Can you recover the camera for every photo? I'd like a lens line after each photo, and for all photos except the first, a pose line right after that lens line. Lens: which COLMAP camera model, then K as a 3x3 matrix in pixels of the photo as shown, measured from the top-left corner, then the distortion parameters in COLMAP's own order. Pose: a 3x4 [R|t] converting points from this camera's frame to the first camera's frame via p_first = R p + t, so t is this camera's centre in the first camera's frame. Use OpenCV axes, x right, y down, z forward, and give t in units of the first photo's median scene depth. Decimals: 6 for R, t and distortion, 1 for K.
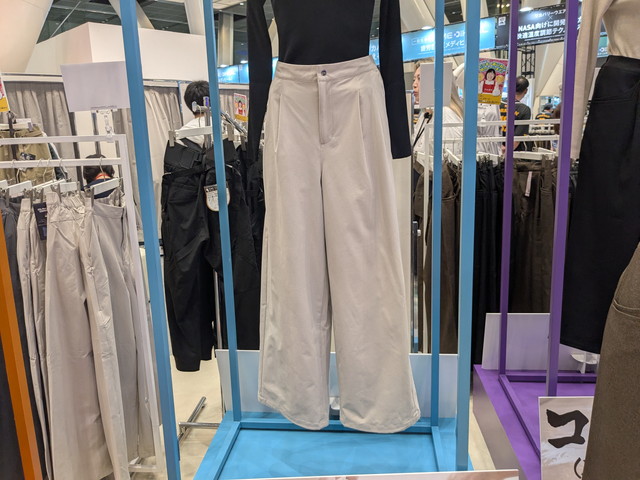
lens RADIAL K [[505.5, 0, 320.4], [0, 505.5, 224.7], [0, 0, 1]] dist [0.009301, -0.004490]
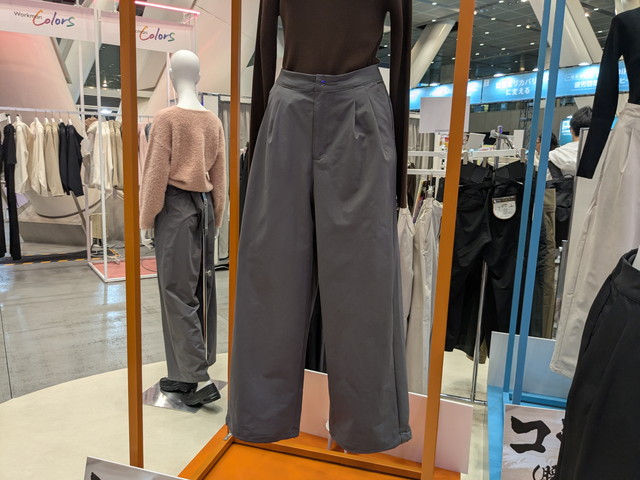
lens RADIAL K [[500.4, 0, 320.0], [0, 500.4, 240.0], [0, 0, 1]] dist [0.022691, -0.009907]
pose [[0.973104, 0.100075, -0.207494, -0.365826], [-0.104890, 0.994408, -0.012308, 0.081248], [0.205101, 0.033741, 0.978159, -0.269643]]
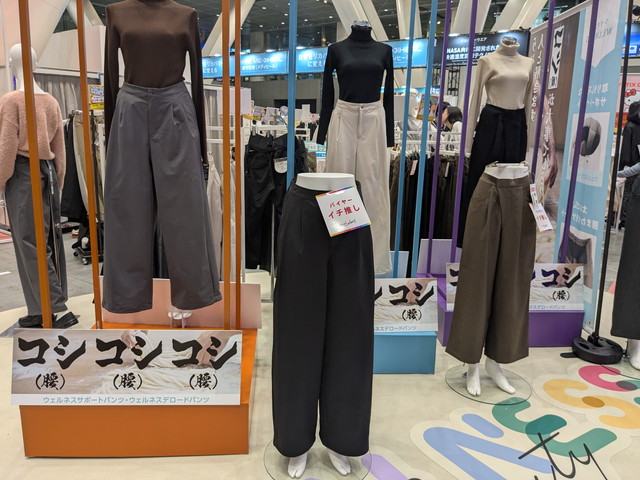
lens RADIAL K [[500.4, 0, 320.0], [0, 500.4, 240.0], [0, 0, 1]] dist [0.022691, -0.009907]
pose [[0.989753, 0.030338, 0.139530, -0.298364], [-0.034796, 0.998956, 0.029616, 0.148521], [-0.138486, -0.034167, 0.989775, -0.768496]]
